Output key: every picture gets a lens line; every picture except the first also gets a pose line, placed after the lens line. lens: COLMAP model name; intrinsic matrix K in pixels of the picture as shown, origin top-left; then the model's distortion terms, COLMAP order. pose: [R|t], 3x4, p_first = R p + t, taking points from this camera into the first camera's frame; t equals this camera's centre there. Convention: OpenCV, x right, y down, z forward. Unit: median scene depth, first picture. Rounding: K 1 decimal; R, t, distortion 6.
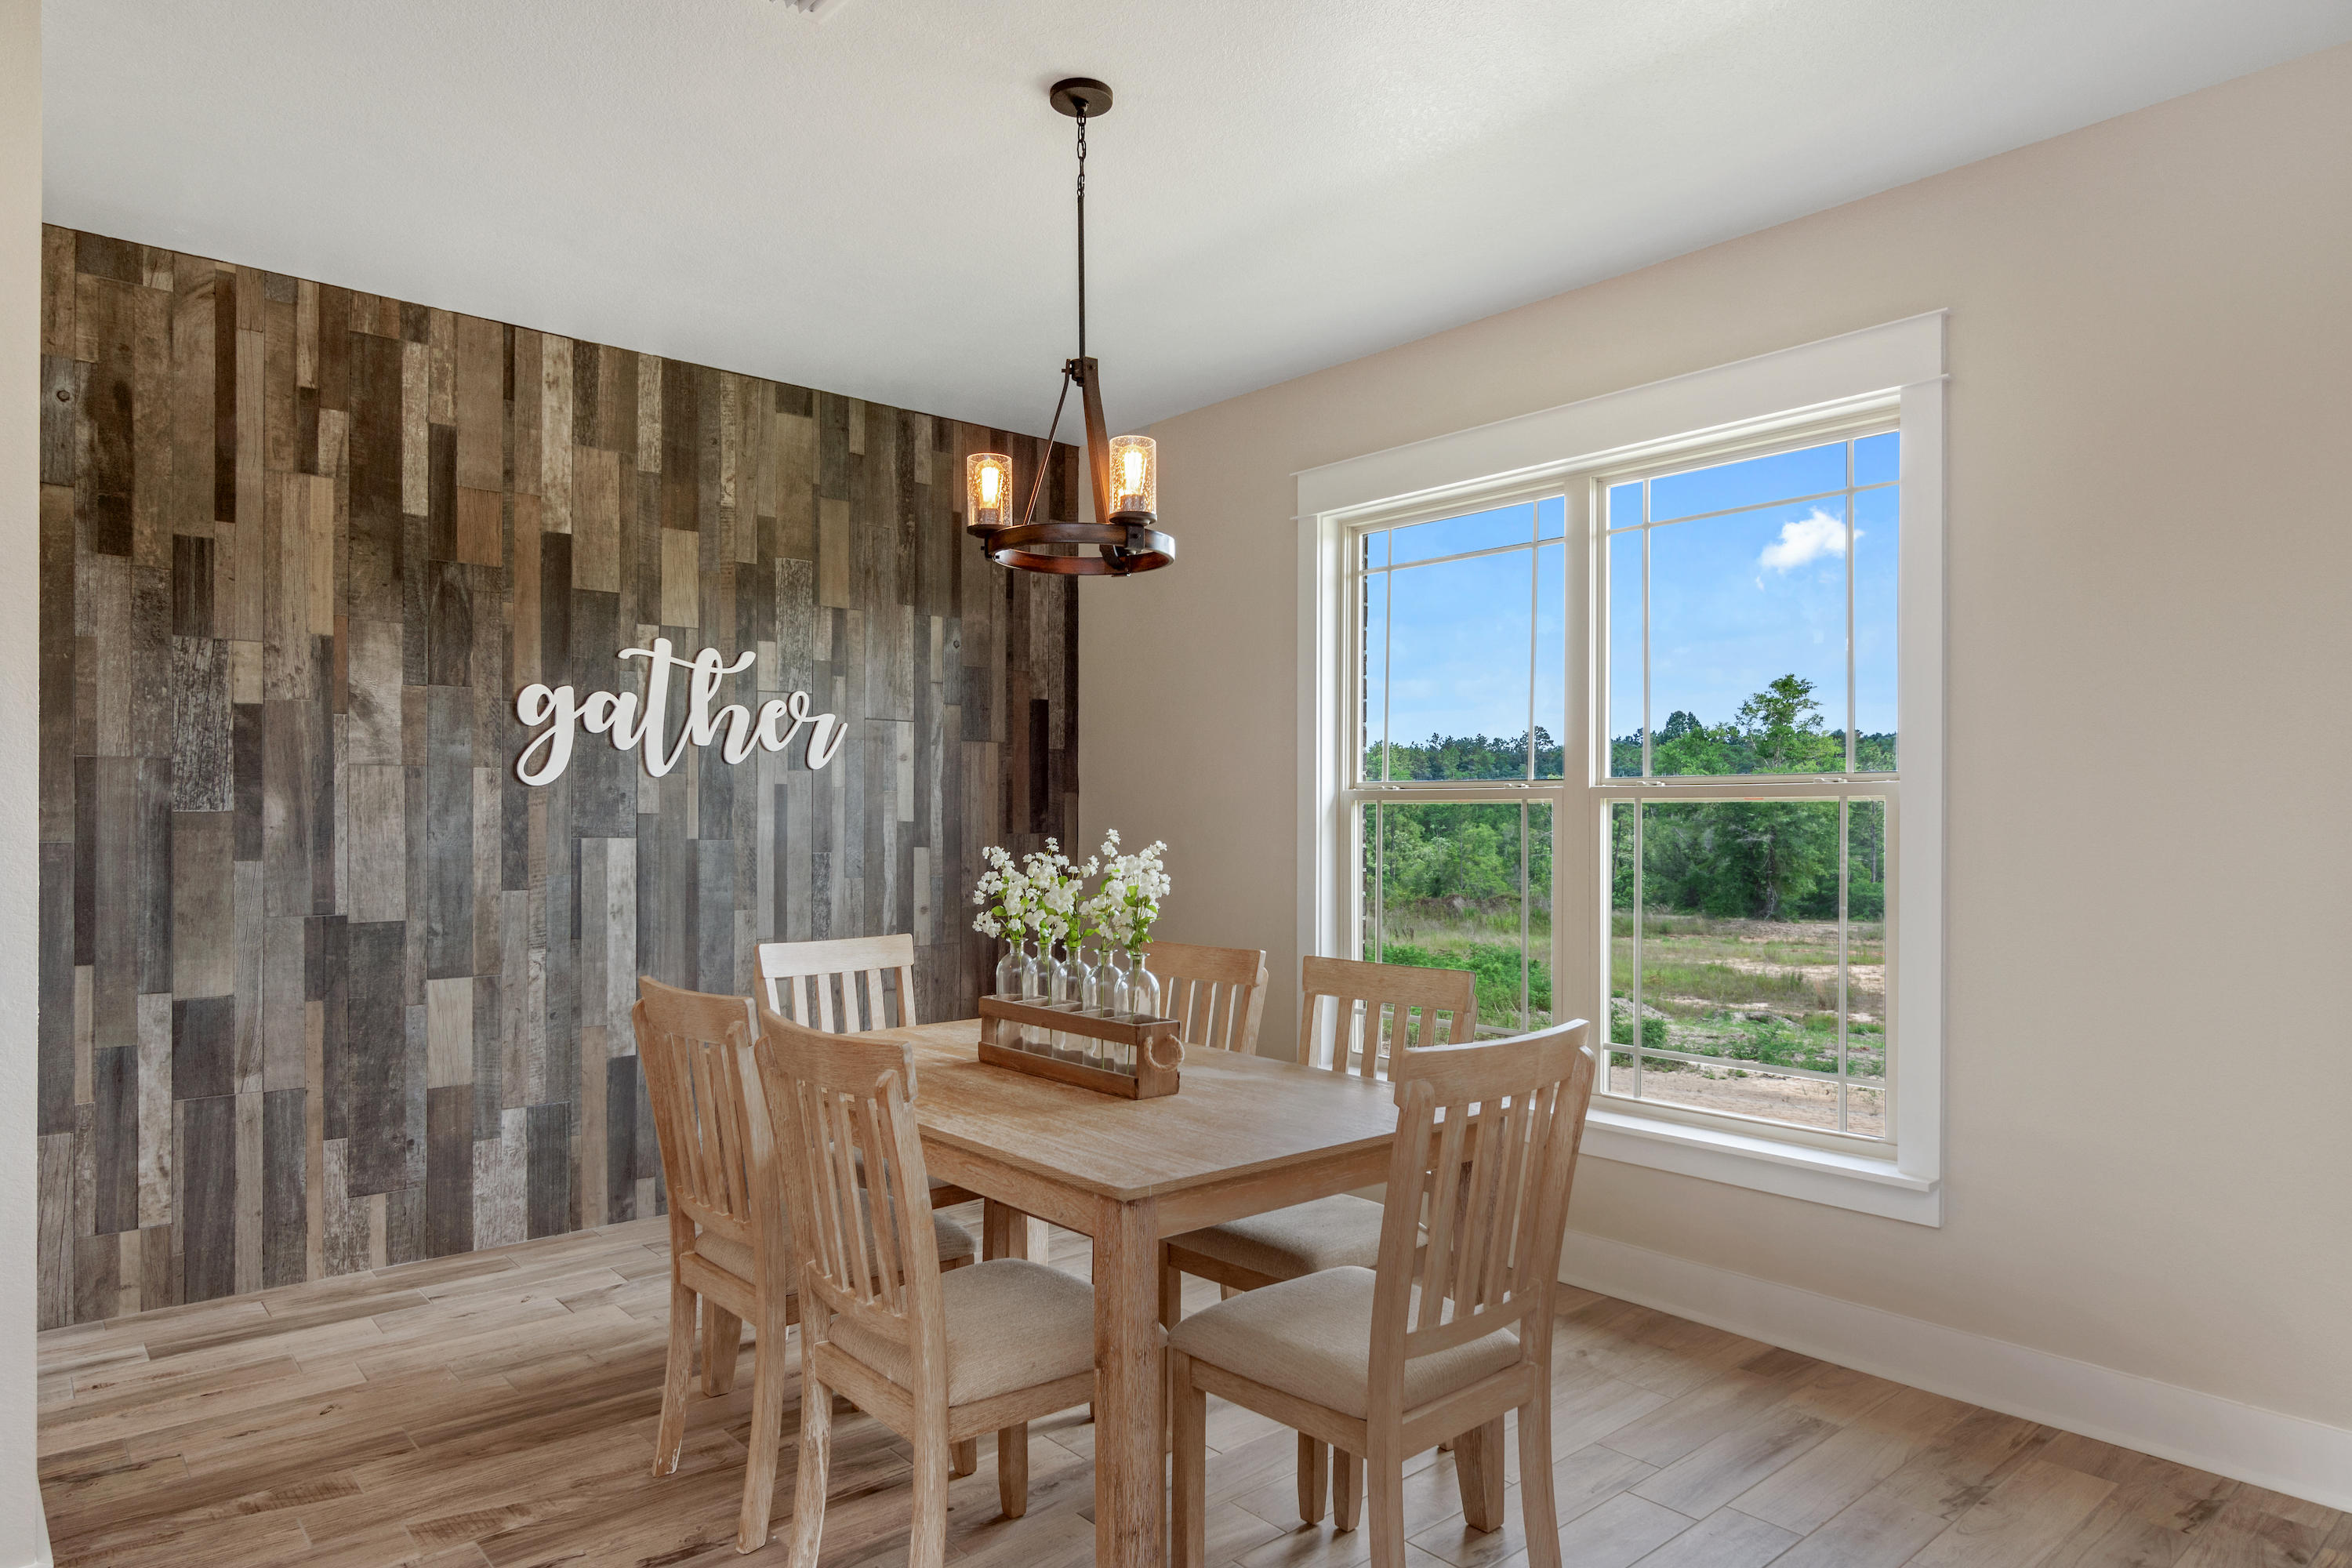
lens RADIAL K [[1344.9, 0, 1183.3], [0, 1344.9, 810.6], [0, 0, 1]] dist [0.004099, 0.000980]
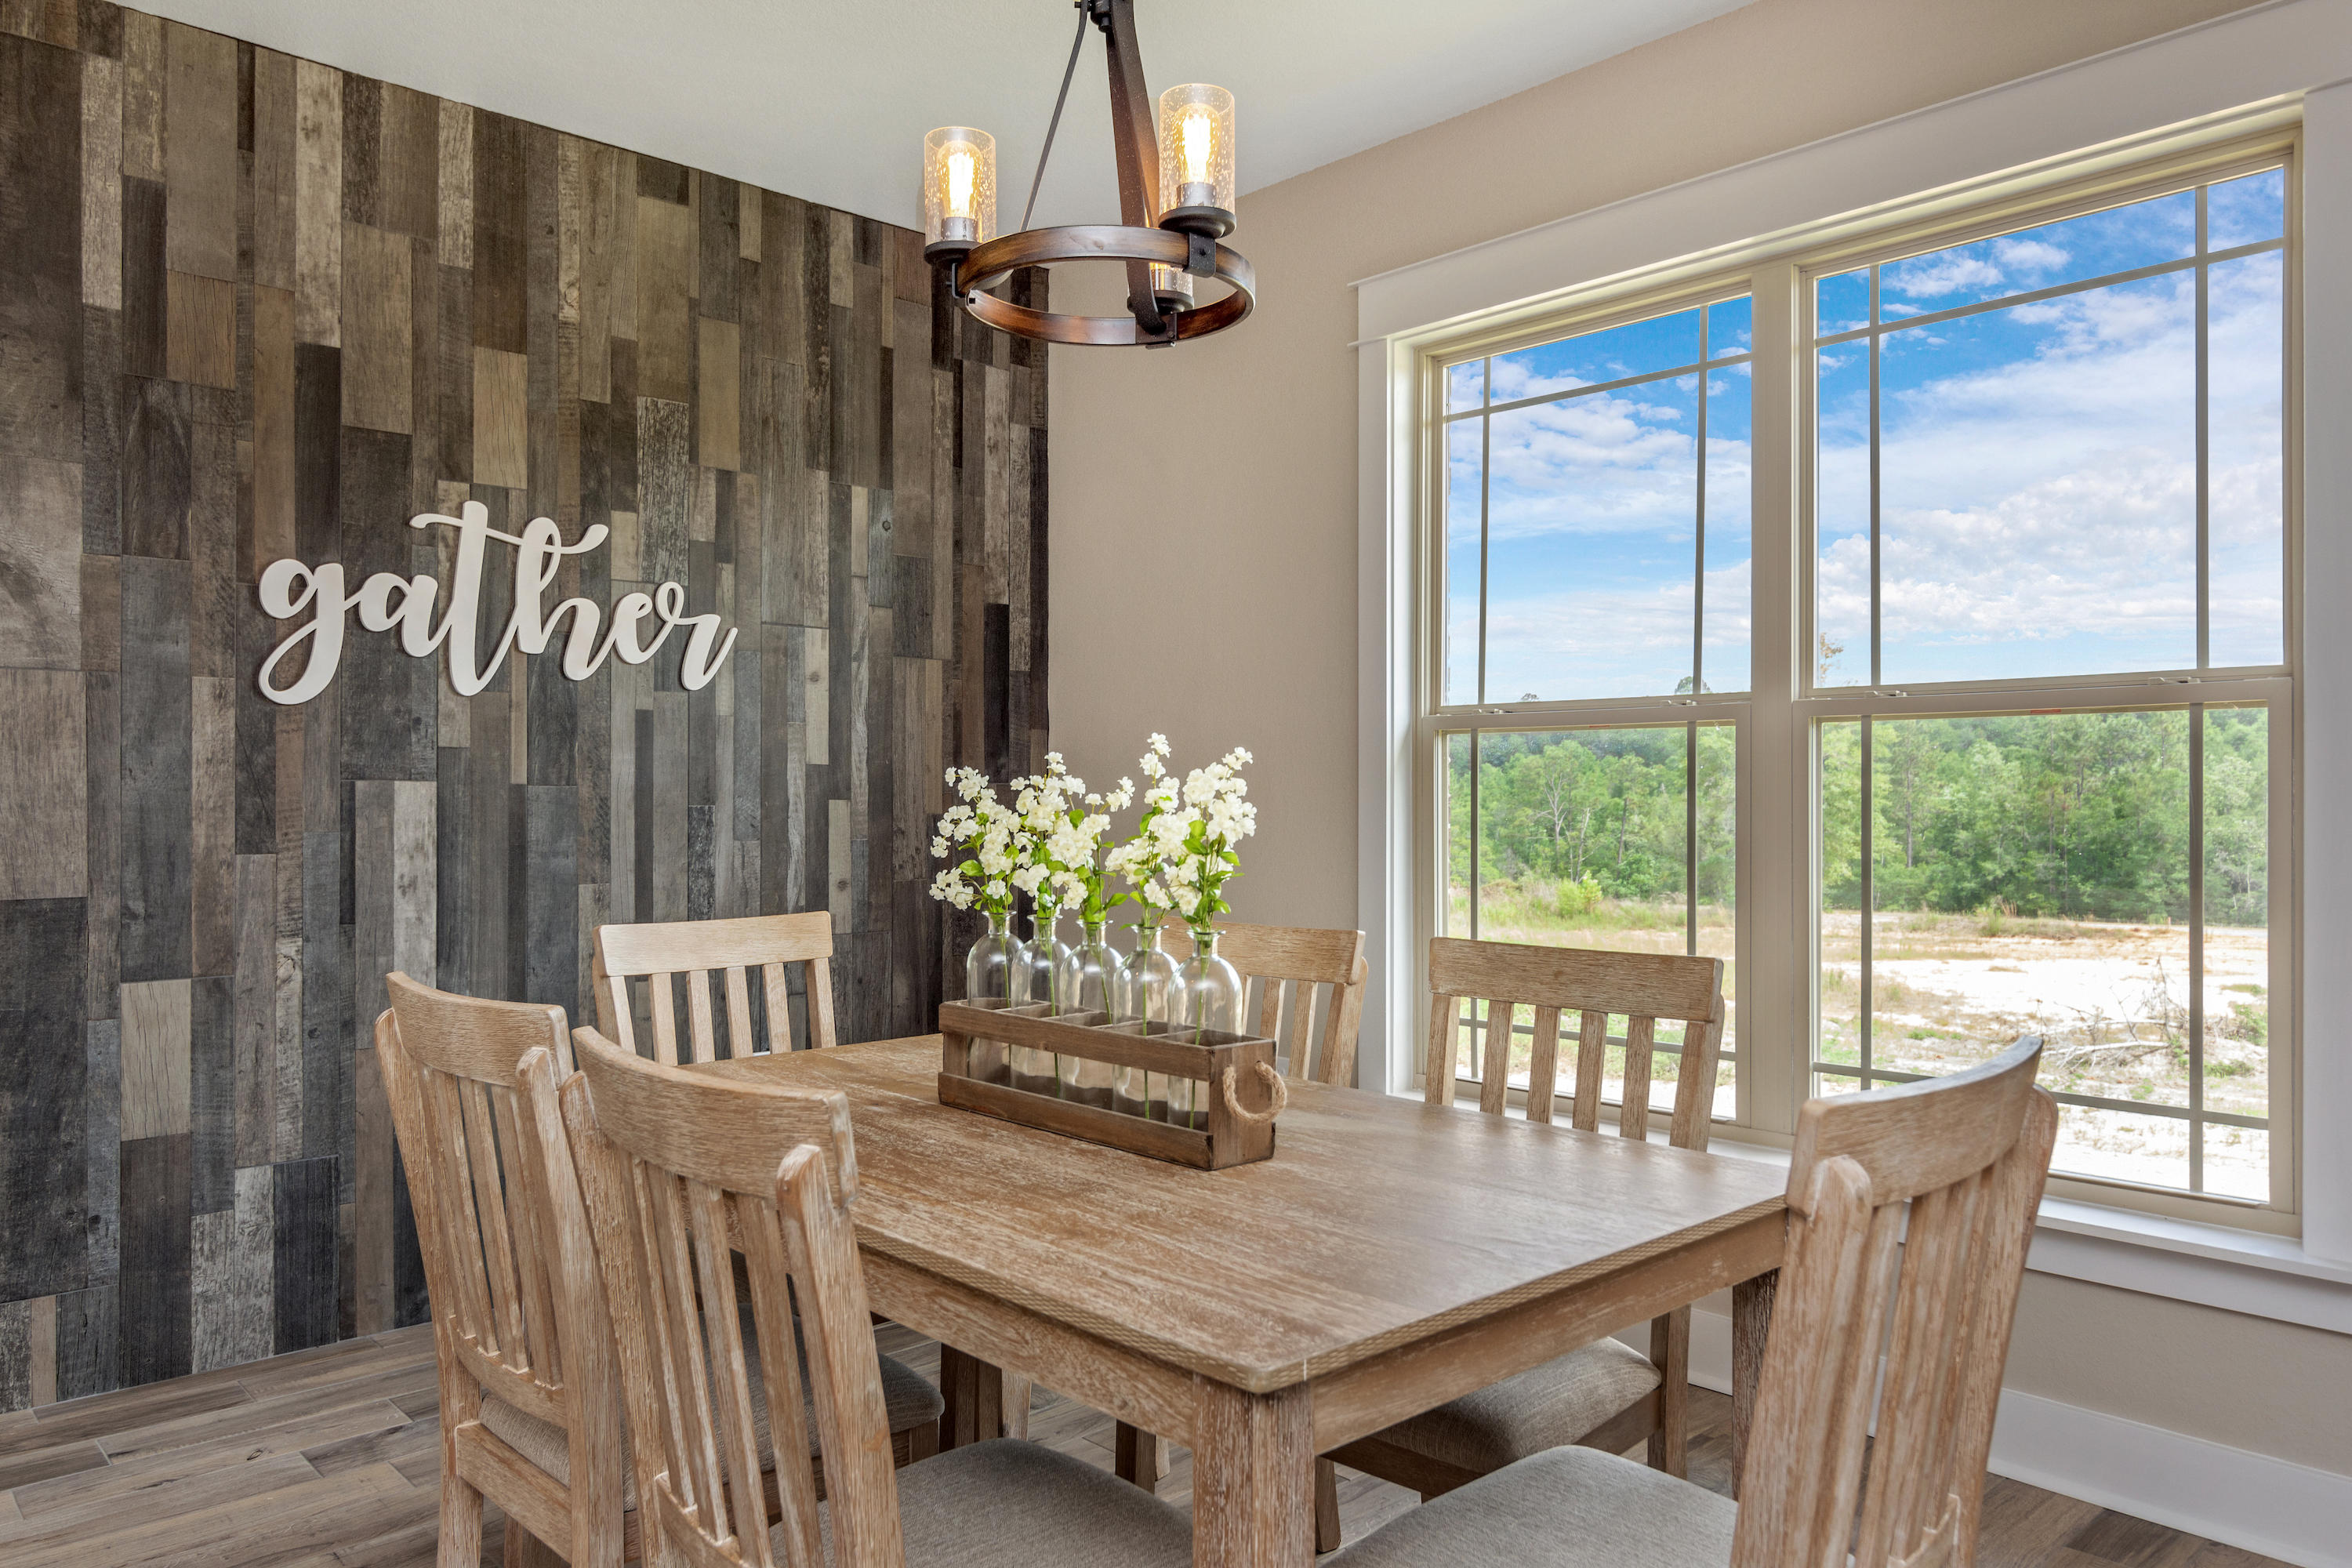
lens RADIAL K [[1532.4, 0, 1176.0], [0, 1532.4, 784.0], [0, 0, 1]] dist [0.001828, 0.004229]
pose [[0.999545, -0.001600, 0.030107, -0.042786], [0.001700, 0.999993, -0.003283, 0.025869], [-0.030101, 0.003333, 0.999541, 0.186819]]
